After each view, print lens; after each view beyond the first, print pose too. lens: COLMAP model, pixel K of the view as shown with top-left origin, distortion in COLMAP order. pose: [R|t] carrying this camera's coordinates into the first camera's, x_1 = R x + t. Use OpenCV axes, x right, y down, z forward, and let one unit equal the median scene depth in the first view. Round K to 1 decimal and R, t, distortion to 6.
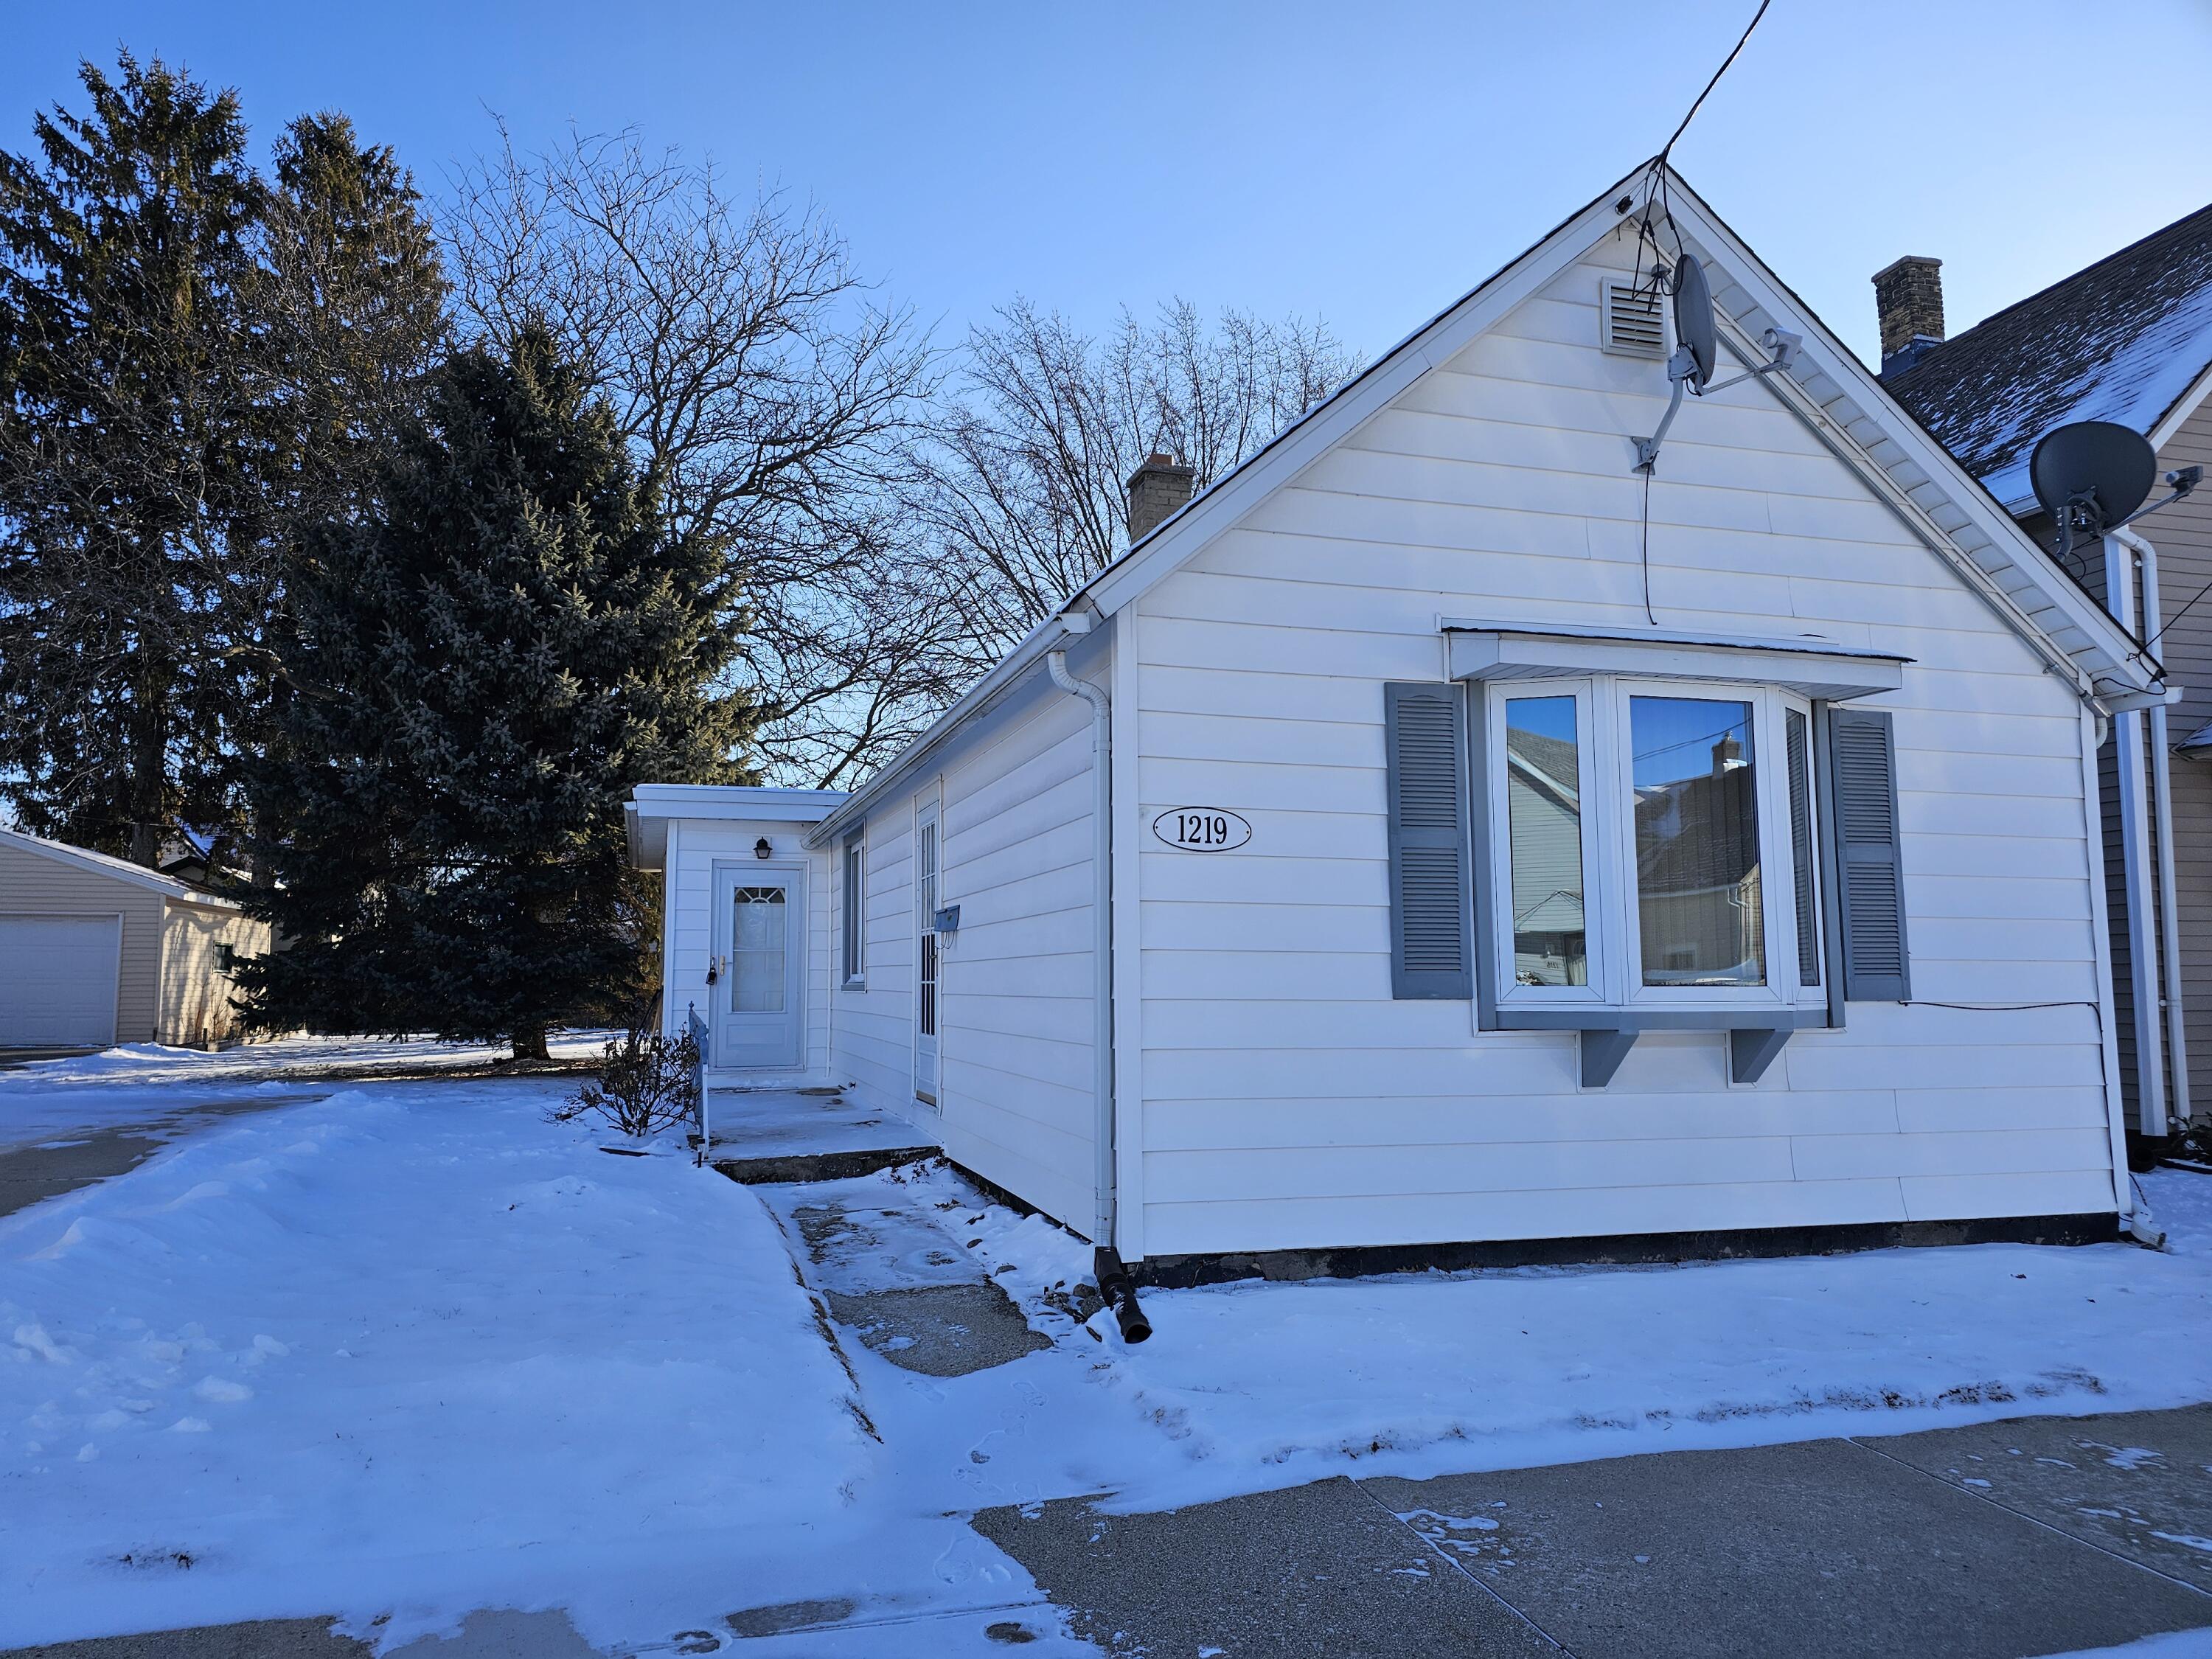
lens RADIAL K [[1483.2, 0, 1075.7], [0, 1483.2, 842.1], [0, 0, 1]] dist [0.060123, -0.048515]
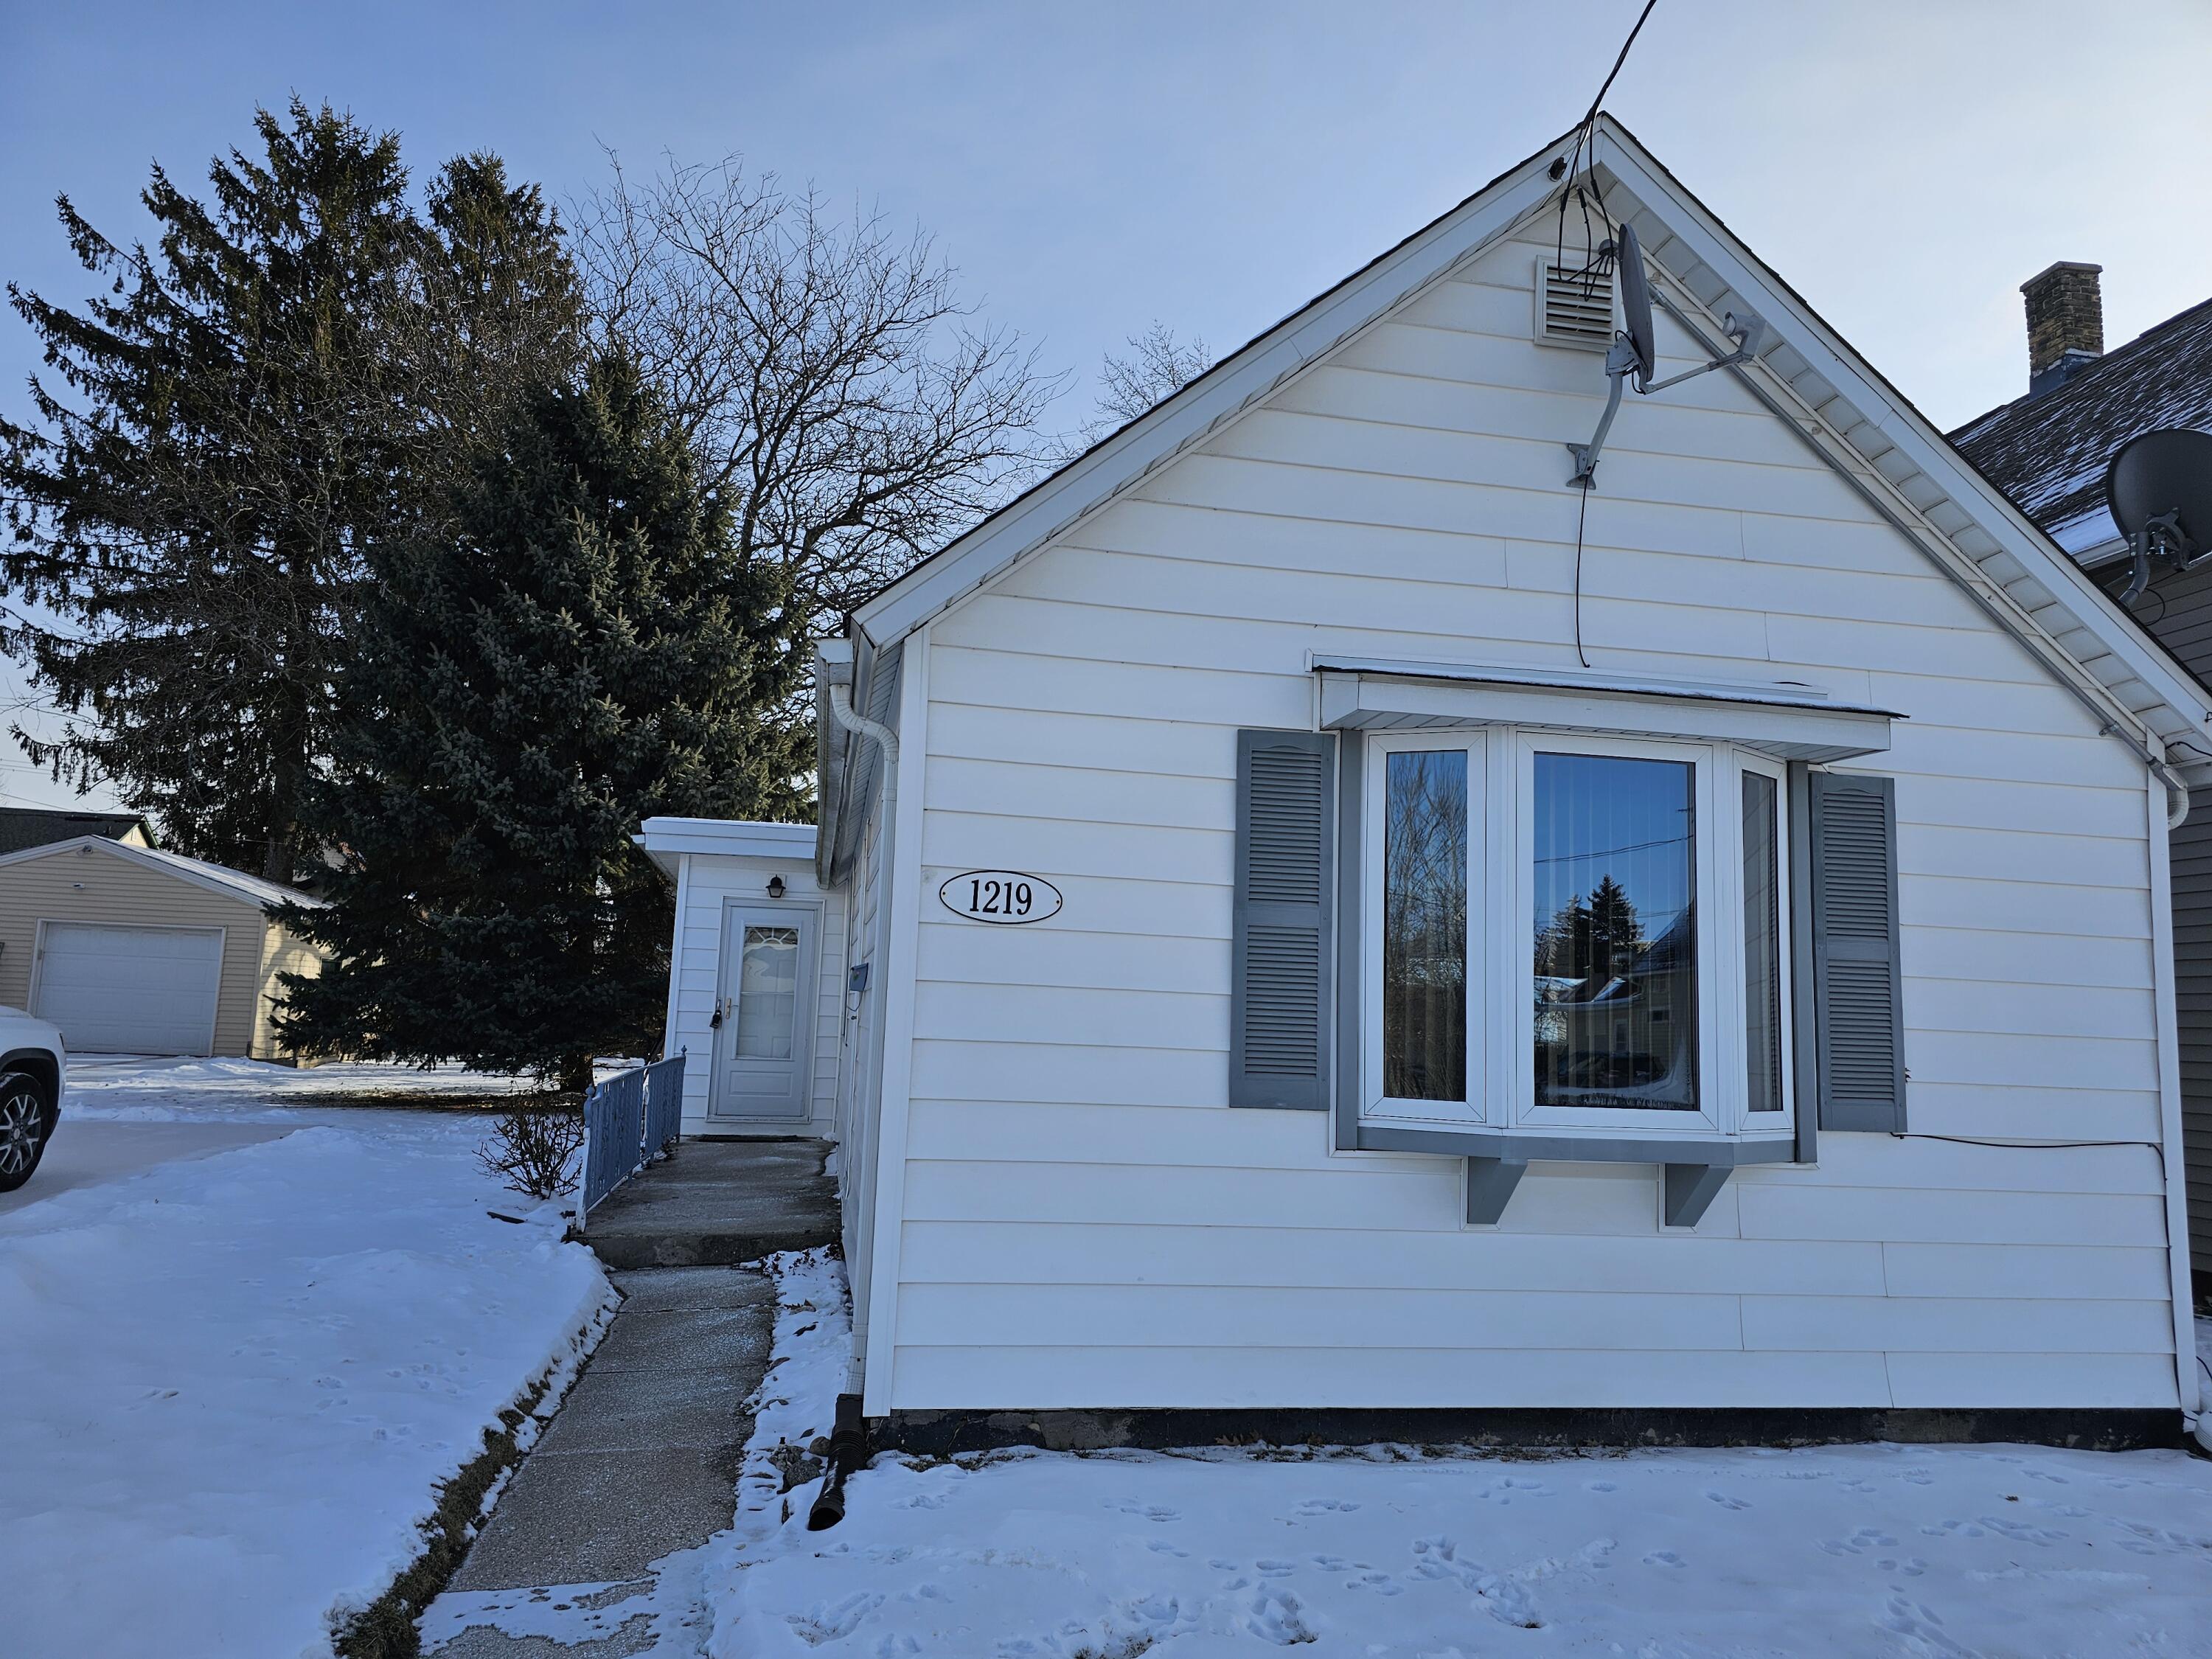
lens RADIAL K [[1483.2, 0, 1099.8], [0, 1483.2, 838.1], [0, 0, 1]] dist [0.060123, -0.048515]
pose [[0.994386, 0.028341, -0.101952, 0.155956], [-0.030932, 0.999235, -0.023920, -0.016381], [0.101196, 0.026940, 0.994502, 0.111593]]
